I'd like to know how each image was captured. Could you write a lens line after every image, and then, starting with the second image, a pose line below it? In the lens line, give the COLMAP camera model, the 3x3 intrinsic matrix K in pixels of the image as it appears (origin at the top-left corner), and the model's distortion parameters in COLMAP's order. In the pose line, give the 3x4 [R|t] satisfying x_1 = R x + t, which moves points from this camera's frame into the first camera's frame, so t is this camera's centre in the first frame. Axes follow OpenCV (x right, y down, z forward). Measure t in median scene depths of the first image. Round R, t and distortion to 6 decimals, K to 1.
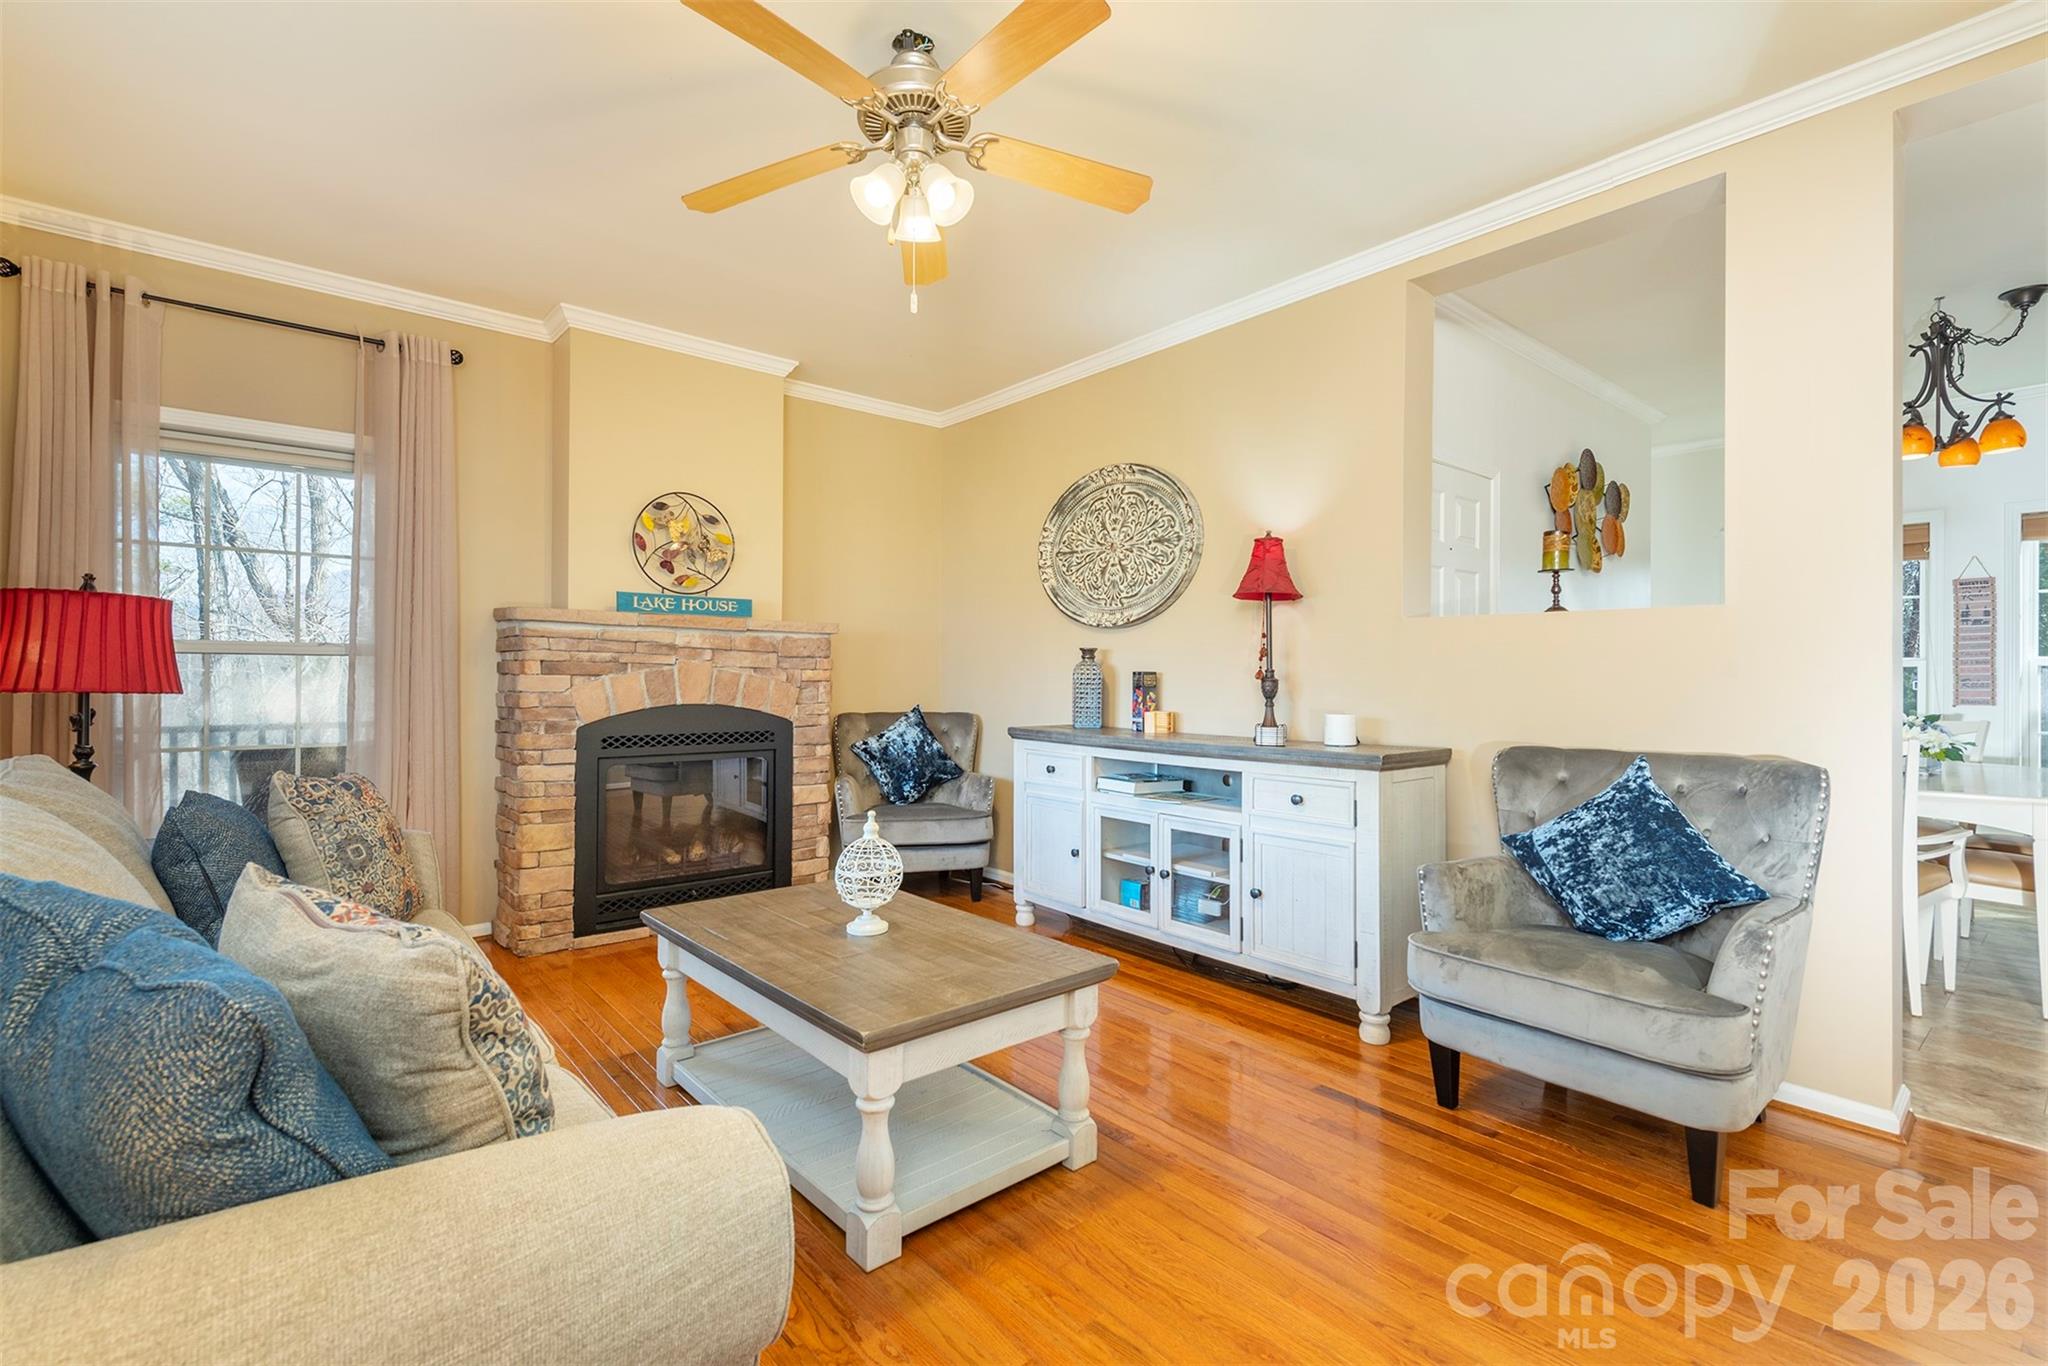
lens RADIAL K [[935.4, 0, 1028.8], [0, 935.4, 672.9], [0, 0, 1]] dist [0.018312, -0.000026]
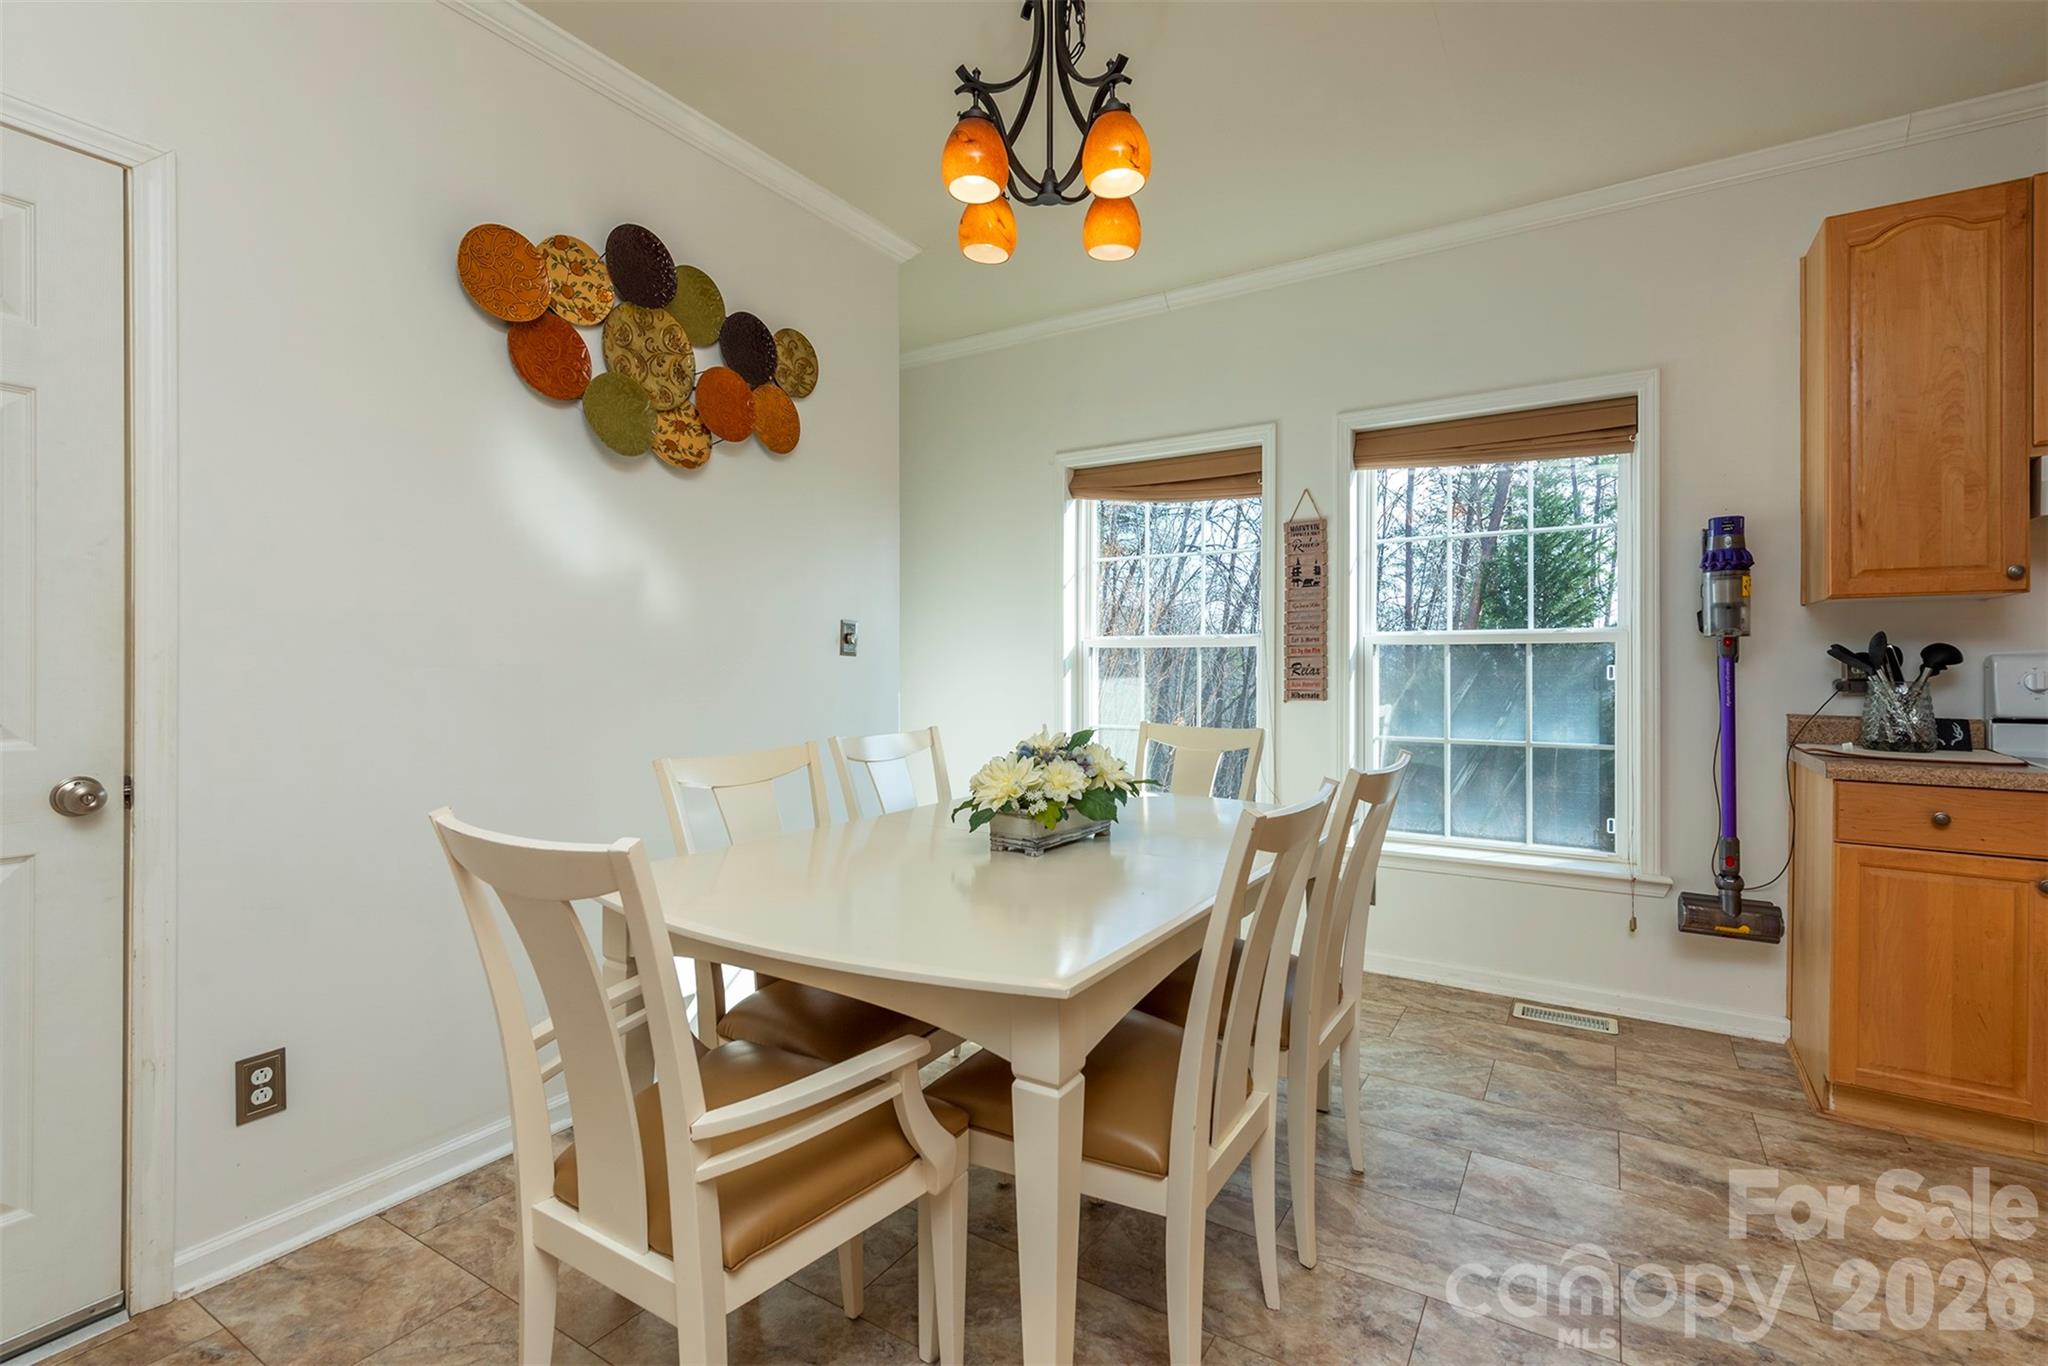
lens RADIAL K [[935.4, 0, 1028.8], [0, 935.4, 672.9], [0, 0, 1]] dist [0.018312, -0.000026]
pose [[0.955819, -0.012120, 0.293706, 0.593720], [0.009763, 0.999907, 0.009490, 0.004946], [-0.293794, -0.006204, 0.955849, 0.396007]]
